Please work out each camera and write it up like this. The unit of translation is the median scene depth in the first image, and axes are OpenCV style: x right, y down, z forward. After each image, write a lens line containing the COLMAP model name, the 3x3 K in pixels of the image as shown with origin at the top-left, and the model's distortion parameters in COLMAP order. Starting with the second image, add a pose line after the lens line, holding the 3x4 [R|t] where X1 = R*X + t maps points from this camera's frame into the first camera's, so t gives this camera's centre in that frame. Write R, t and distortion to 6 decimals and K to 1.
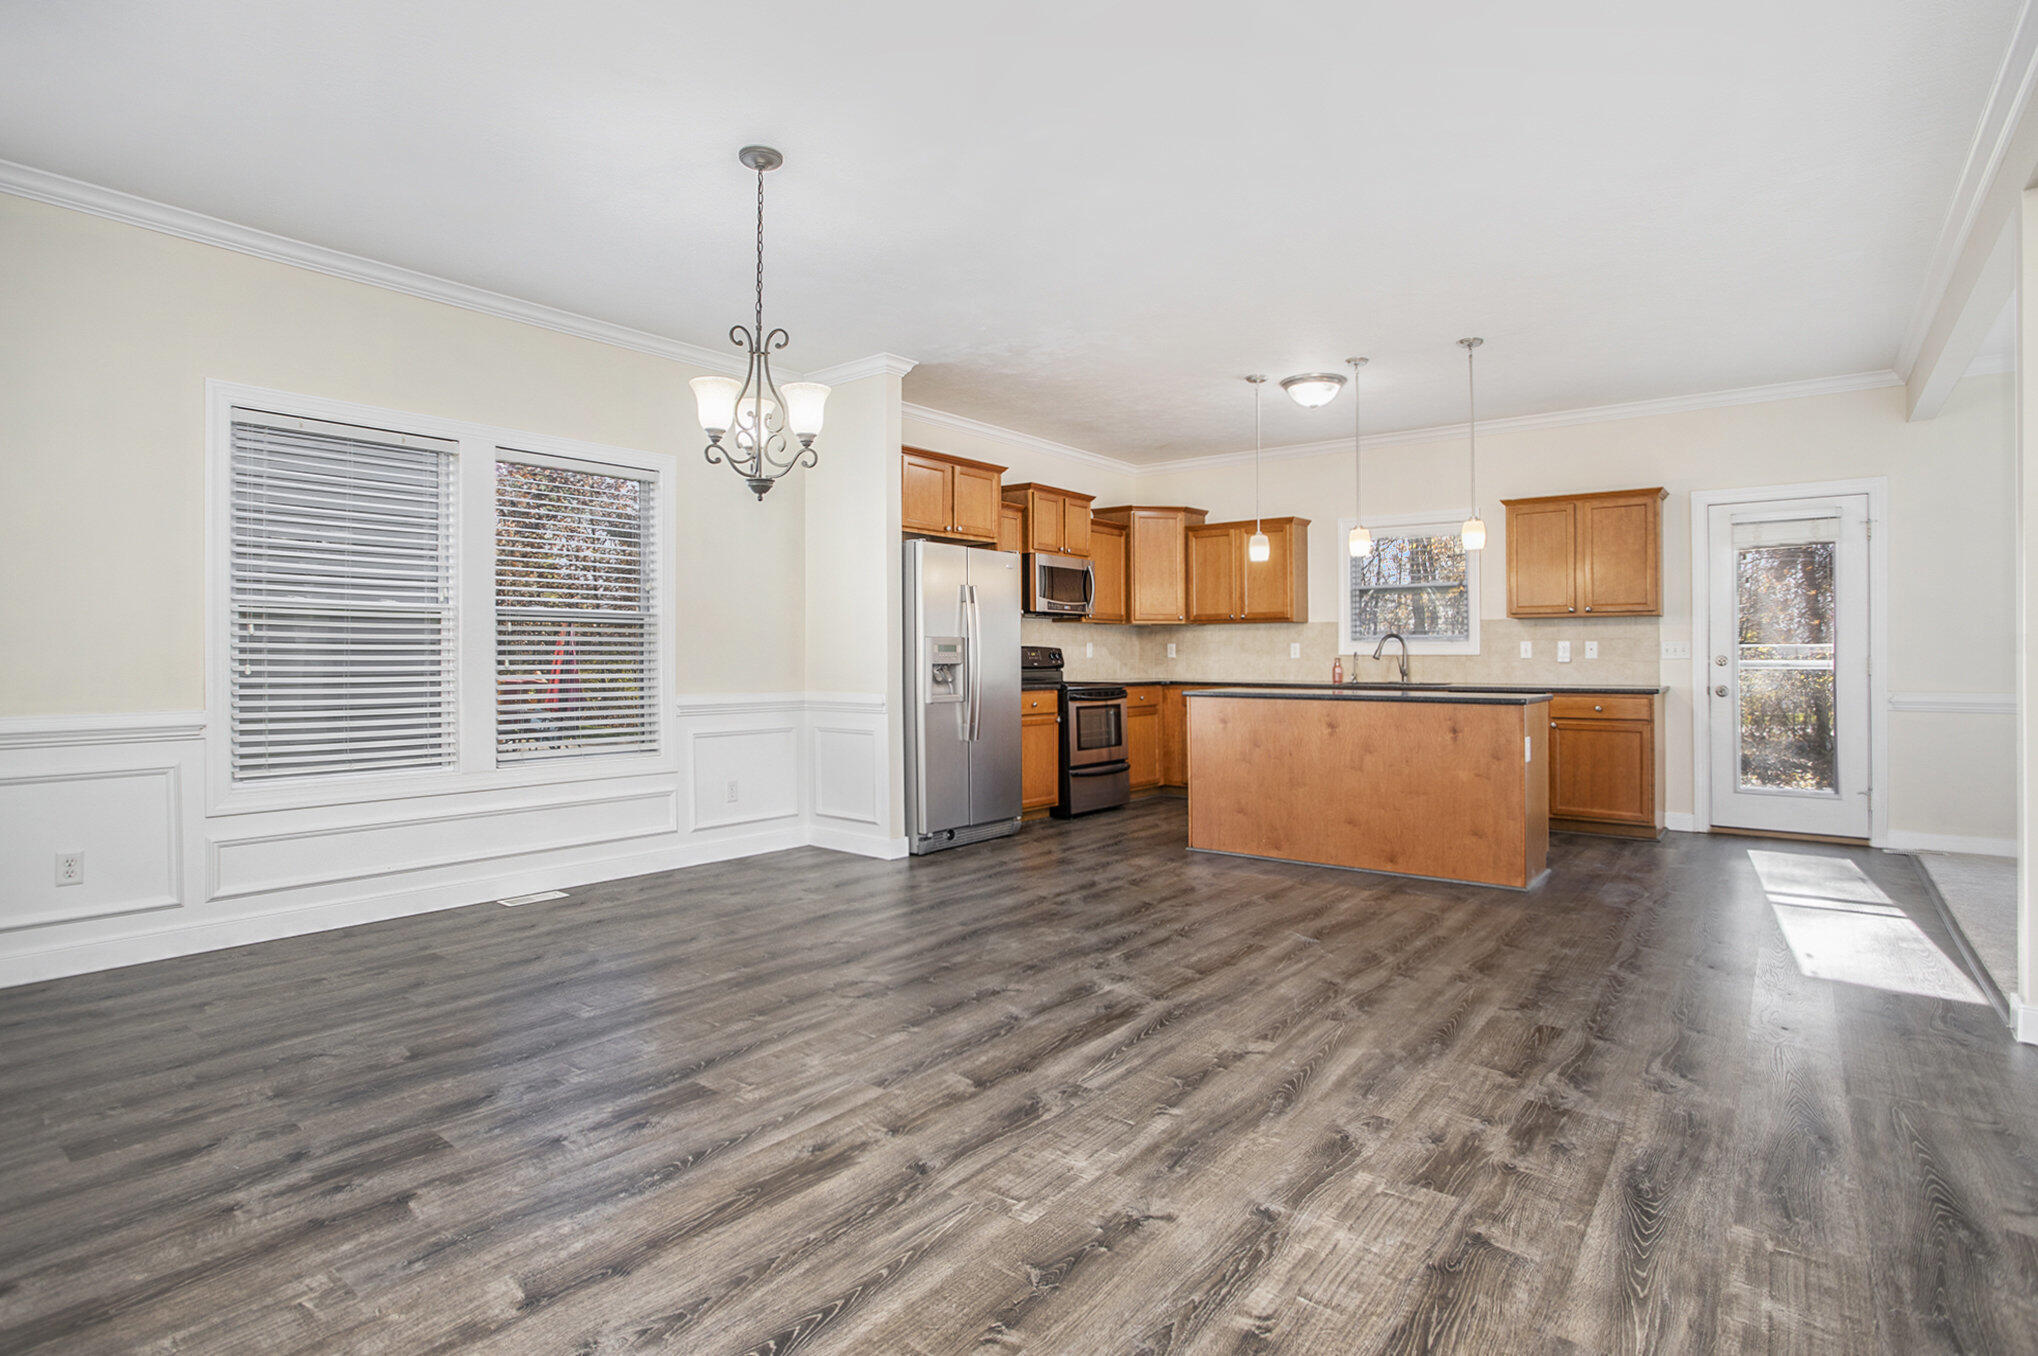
lens RADIAL K [[996.0, 0, 999.9], [0, 996.0, 642.6], [0, 0, 1]] dist [-0.056661, 0.017712]
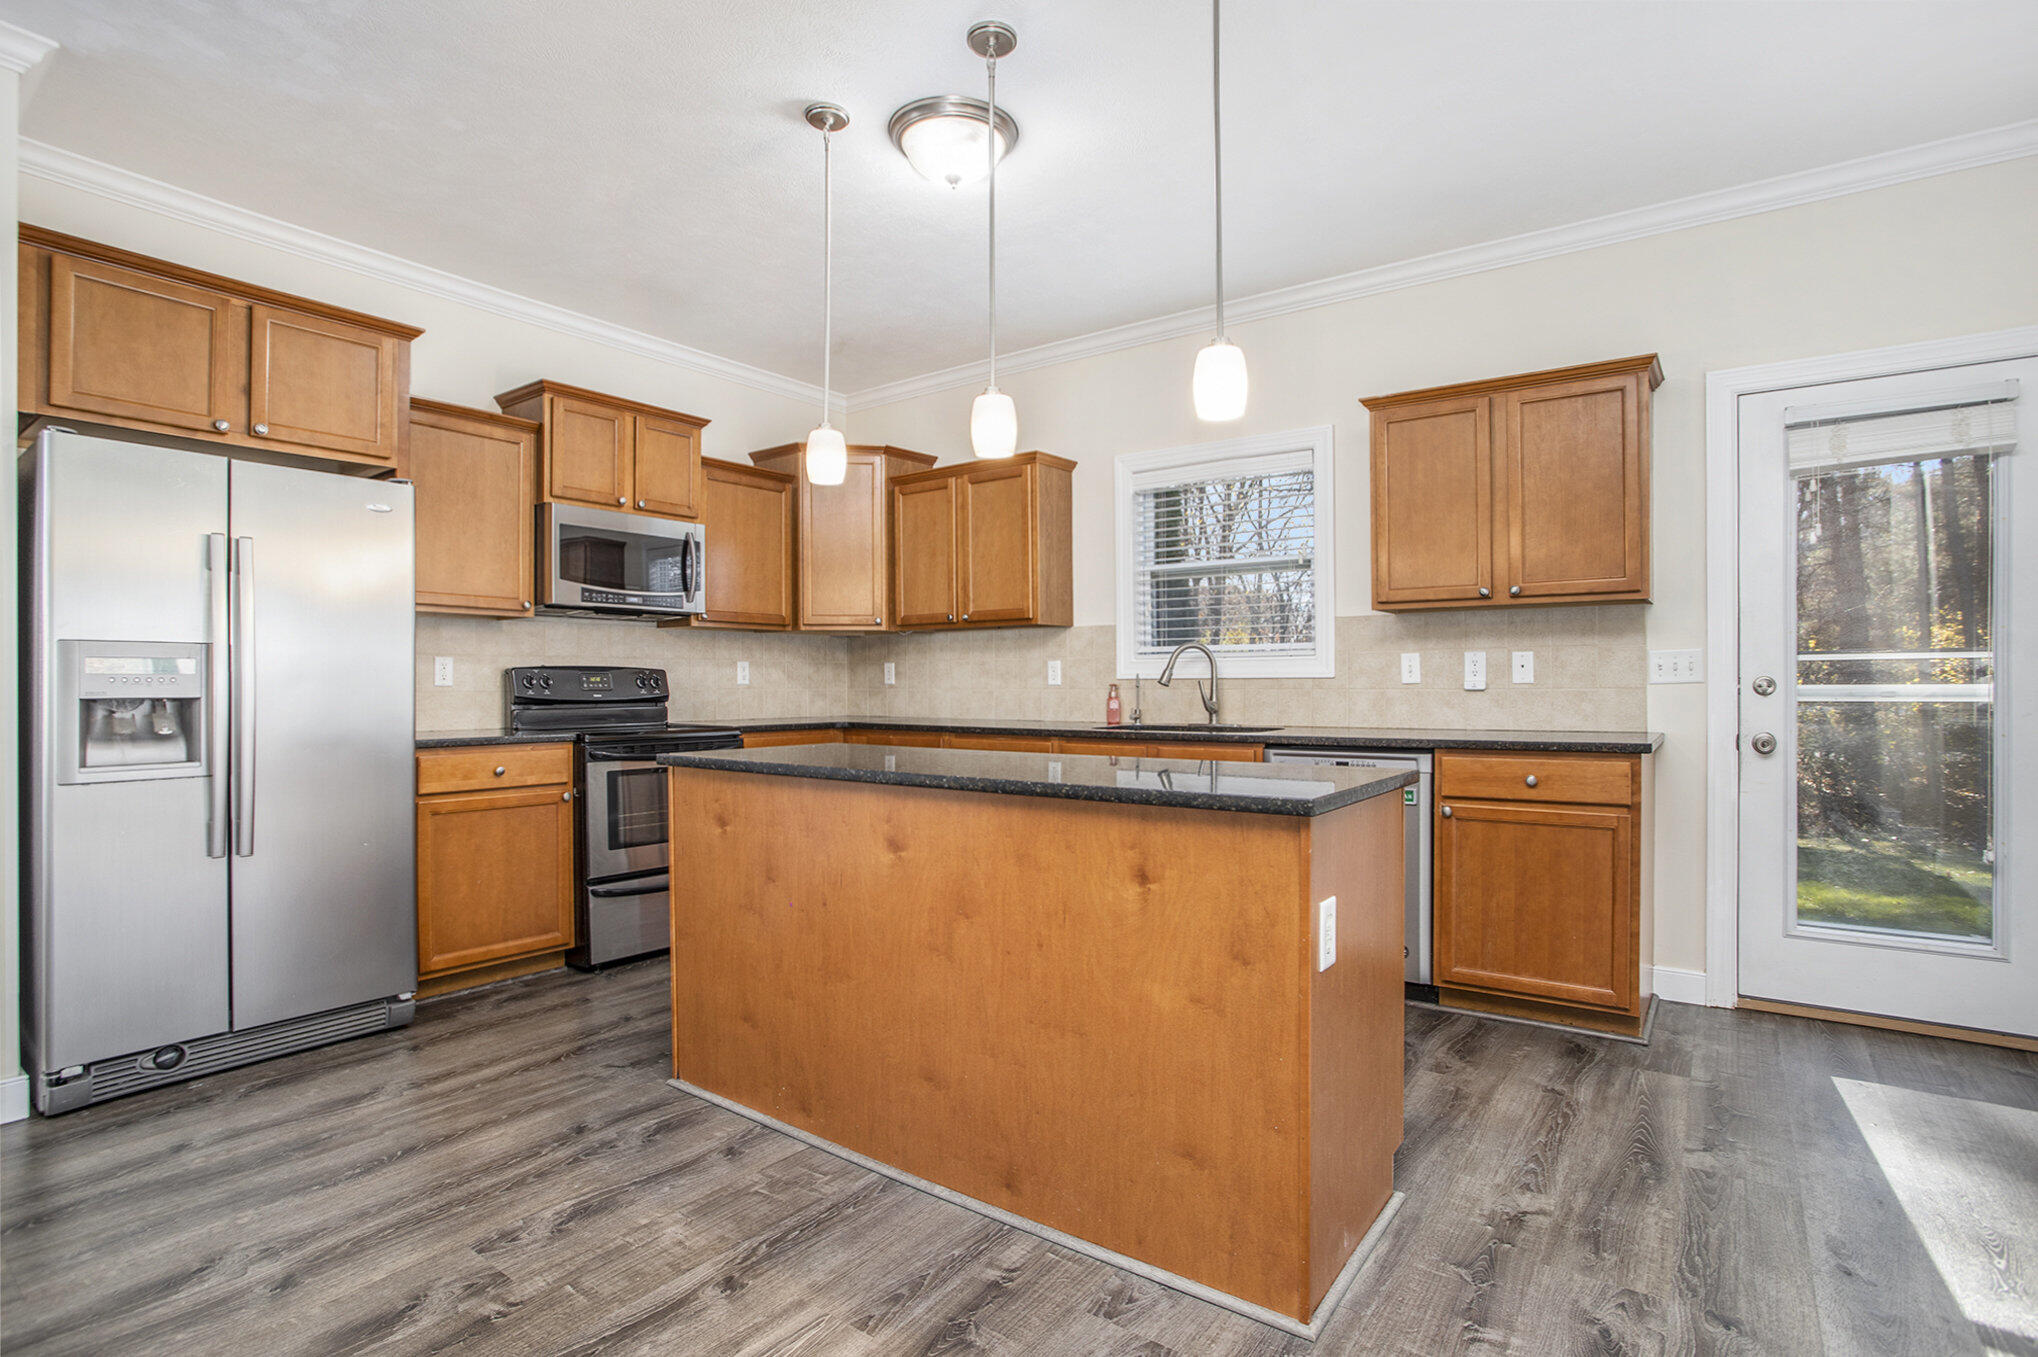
lens RADIAL K [[972.4, 0, 996.9], [0, 972.4, 688.3], [0, 0, 1]] dist [-0.053728, 0.022771]
pose [[0.999517, -0.004616, 0.030746, 0.290386], [0.004023, 0.999805, 0.019325, 0.007702], [-0.030829, -0.019192, 0.999340, 0.464797]]
